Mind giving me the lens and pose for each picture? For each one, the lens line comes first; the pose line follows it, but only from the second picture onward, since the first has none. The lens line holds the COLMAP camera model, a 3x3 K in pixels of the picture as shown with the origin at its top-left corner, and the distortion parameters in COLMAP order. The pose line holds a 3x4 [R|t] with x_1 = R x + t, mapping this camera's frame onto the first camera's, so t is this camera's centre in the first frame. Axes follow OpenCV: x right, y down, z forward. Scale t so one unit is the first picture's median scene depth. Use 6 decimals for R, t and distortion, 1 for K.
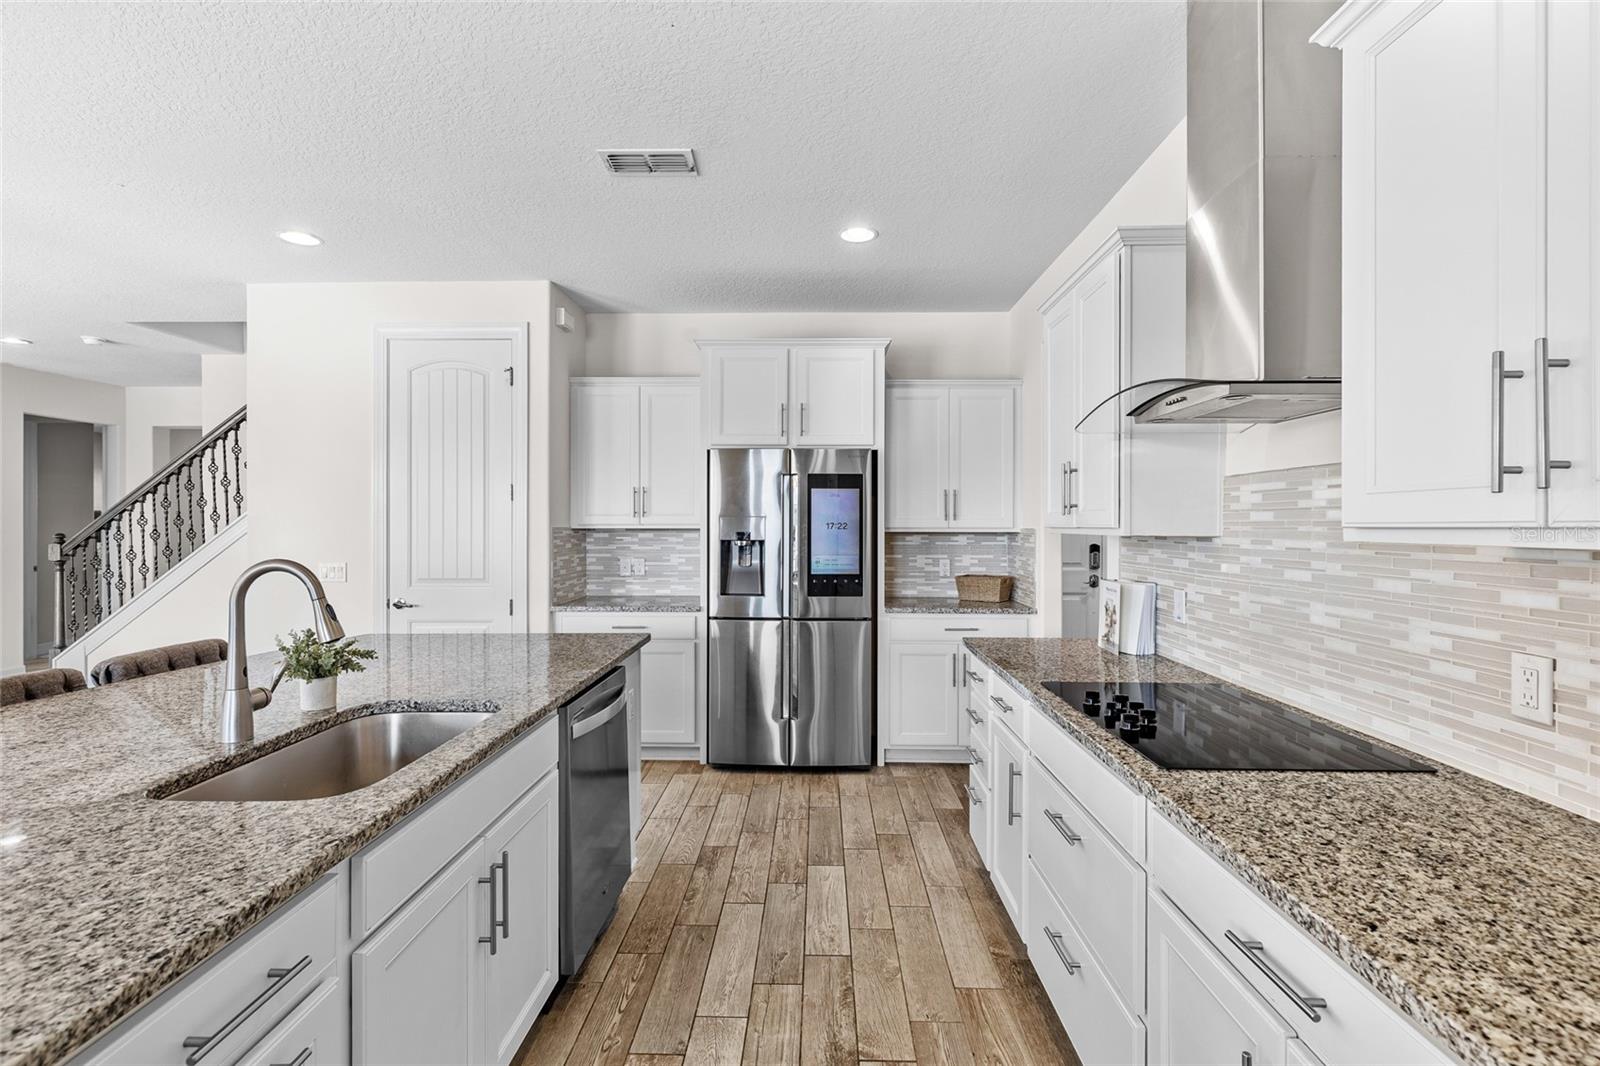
lens RADIAL K [[728.2, 0, 802.3], [0, 728.2, 520.8], [0, 0, 1]] dist [0.005502, -0.000319]
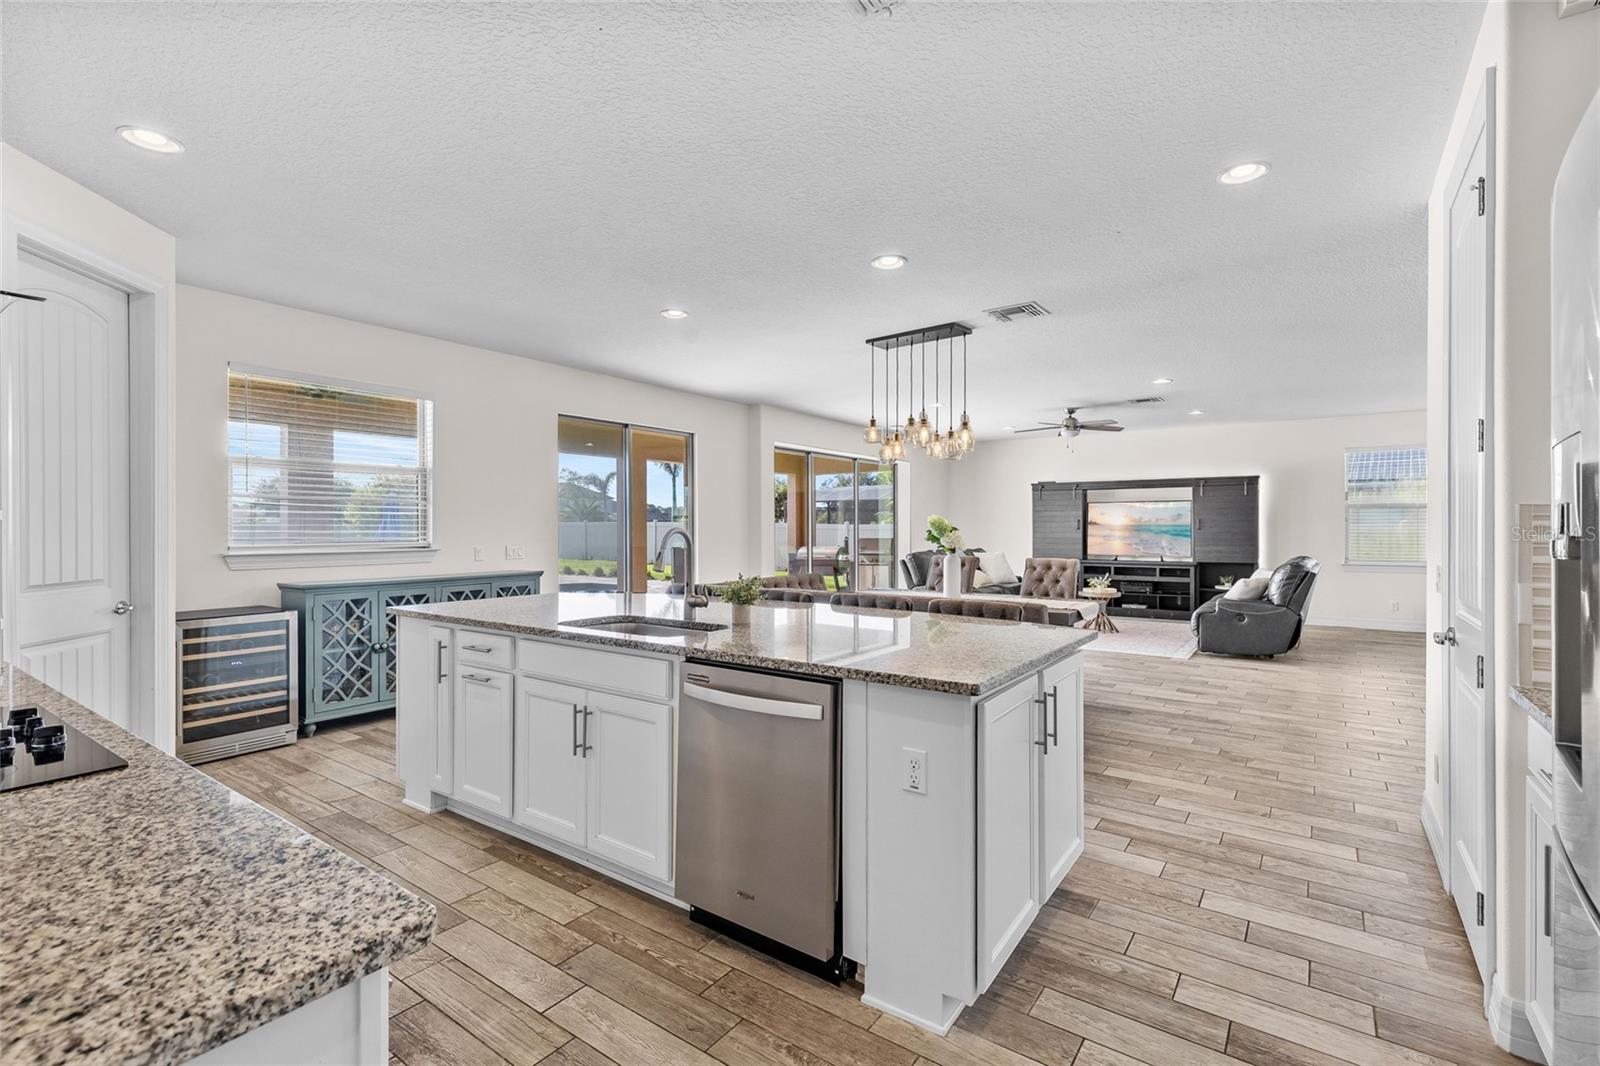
lens RADIAL K [[724.0, 0, 804.6], [0, 724.0, 526.6], [0, 0, 1]] dist [0.006021, -0.000669]
pose [[-0.558786, -0.001048, -0.829312, 0.261101], [0.002668, 0.999992, -0.003062, 0.022150], [0.829308, -0.003924, -0.558778, 0.908390]]
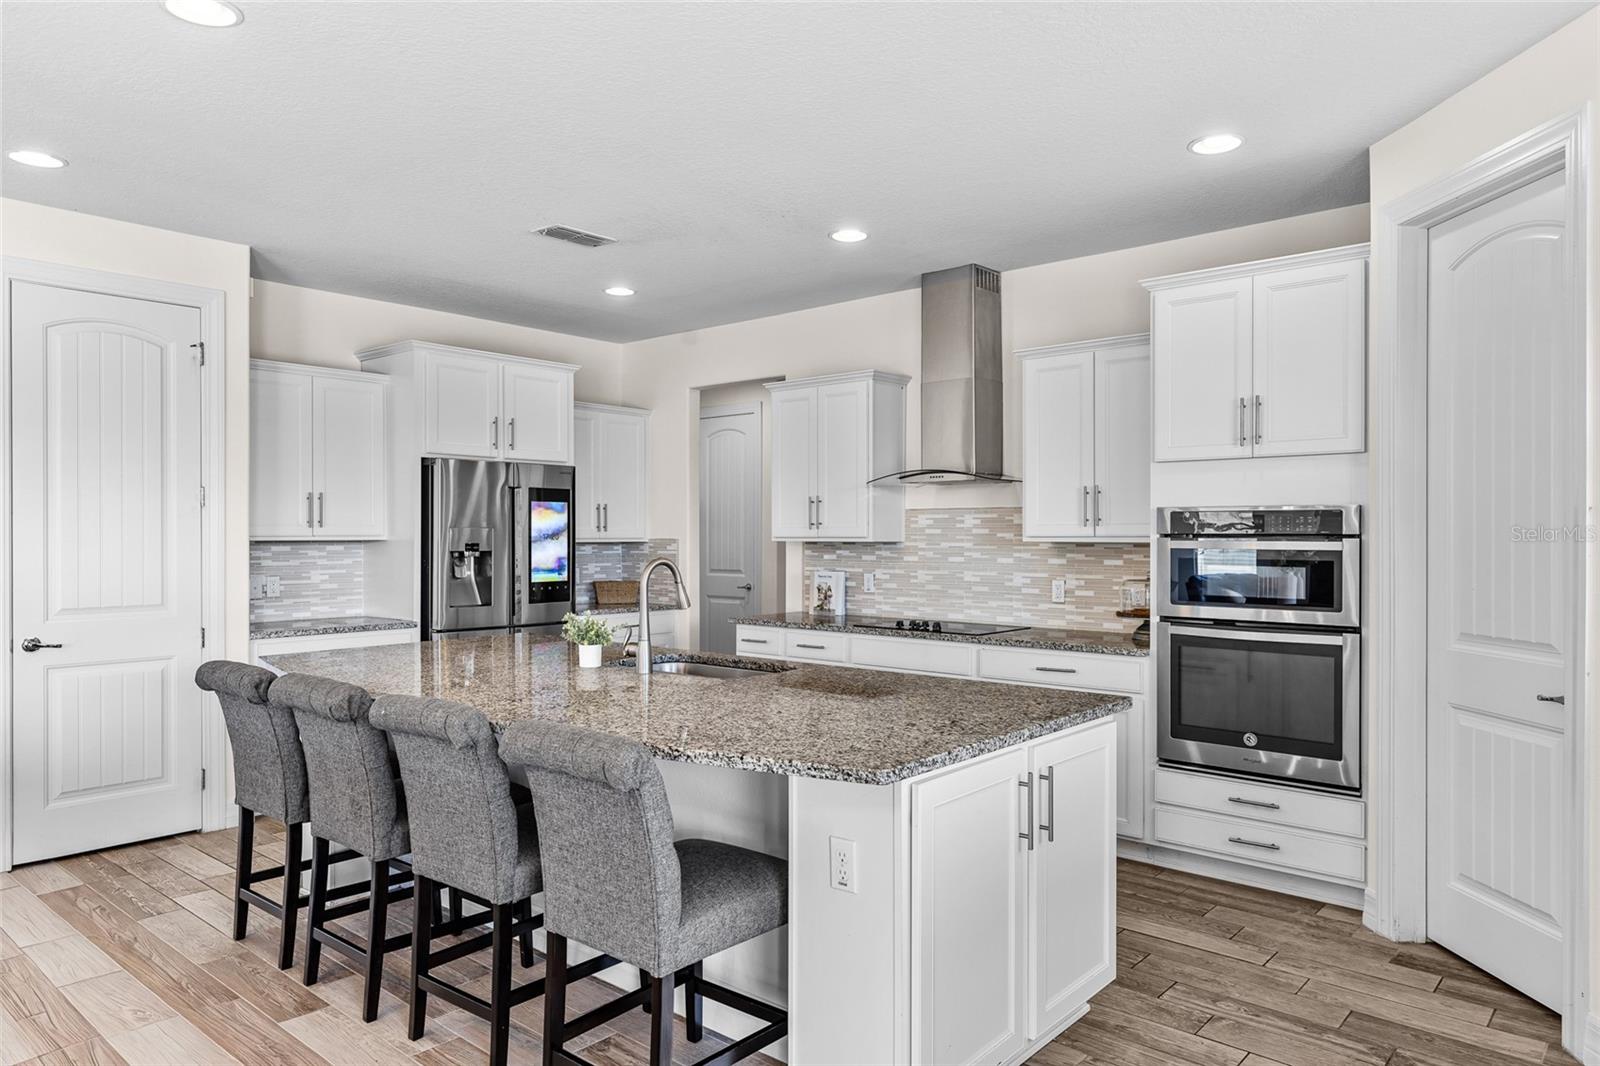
lens RADIAL K [[1018.4, 0, 815.8], [0, 1018.4, 535.5], [0, 0, 1]] dist [0.004772, 0.002712]
pose [[0.633274, -0.001864, 0.773925, -0.856845], [-0.003114, 0.999983, 0.004957, -0.003581], [-0.773921, -0.005549, 0.633258, -0.255497]]
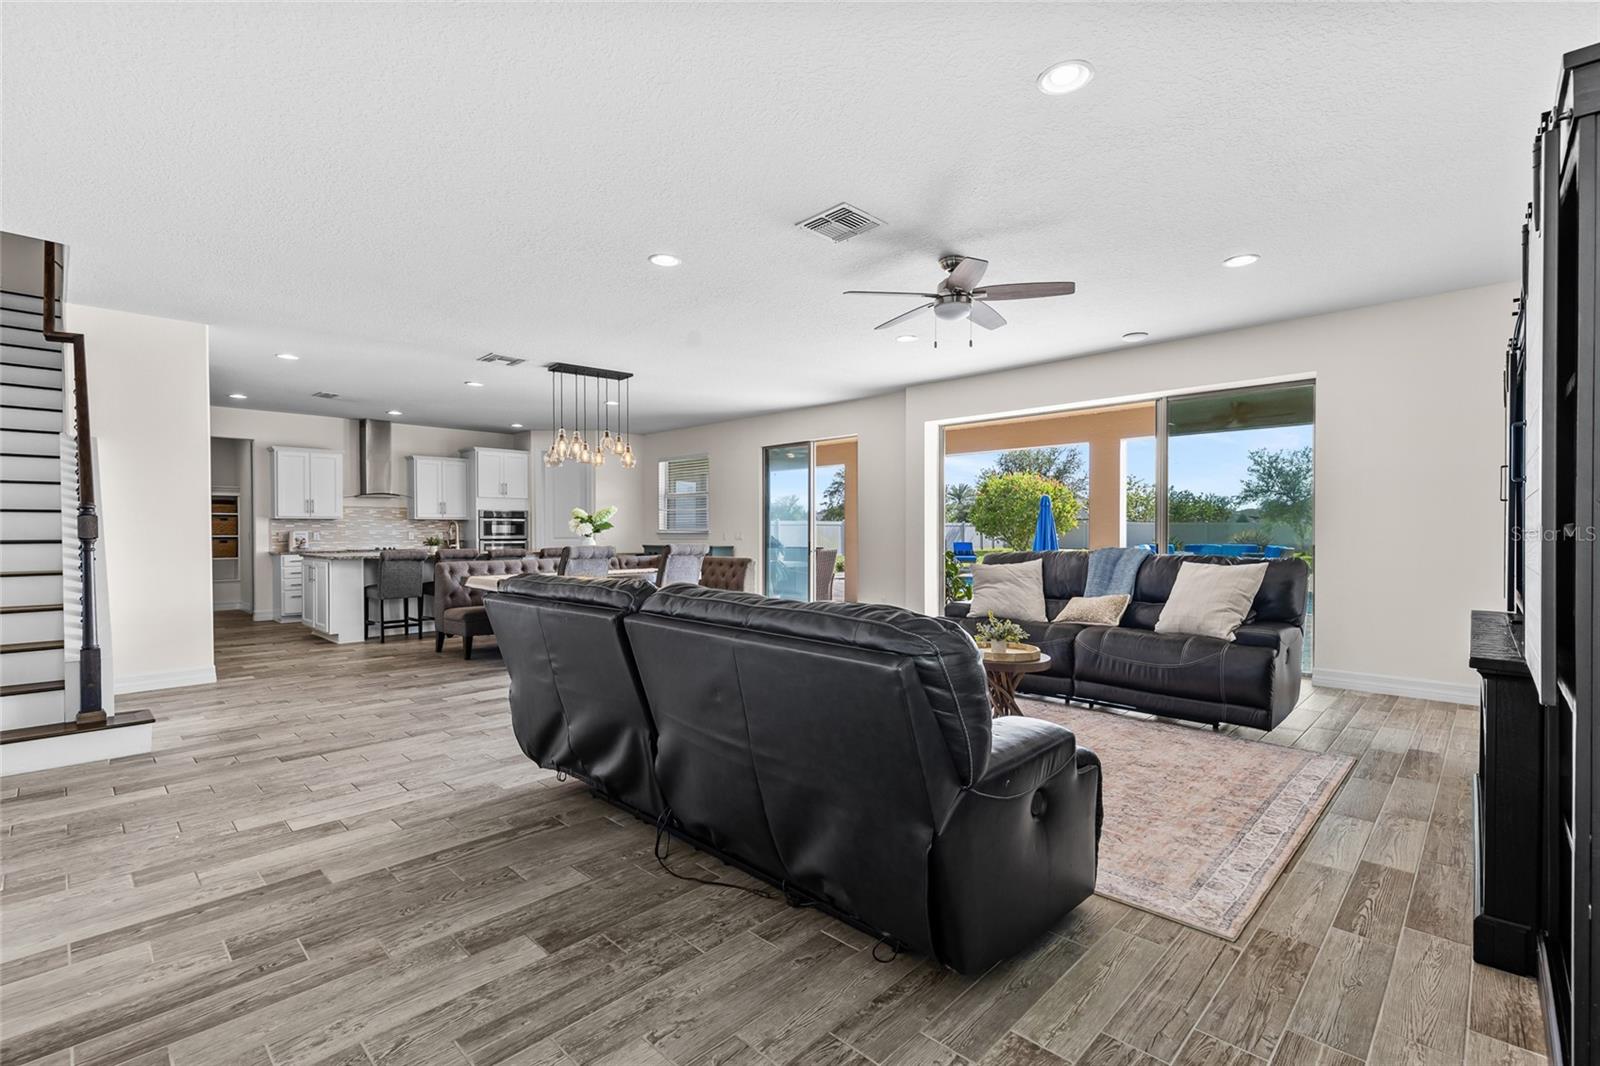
lens RADIAL K [[716.4, 0, 800.0], [0, 716.4, 533.0], [0, 0, 1]] dist [0.008663, -0.000663]
pose [[-0.734840, 0.000435, 0.678240, -2.527352], [0.000387, 1.000000, -0.000223, 0.060037], [-0.678240, 0.000099, -0.734841, 1.278438]]
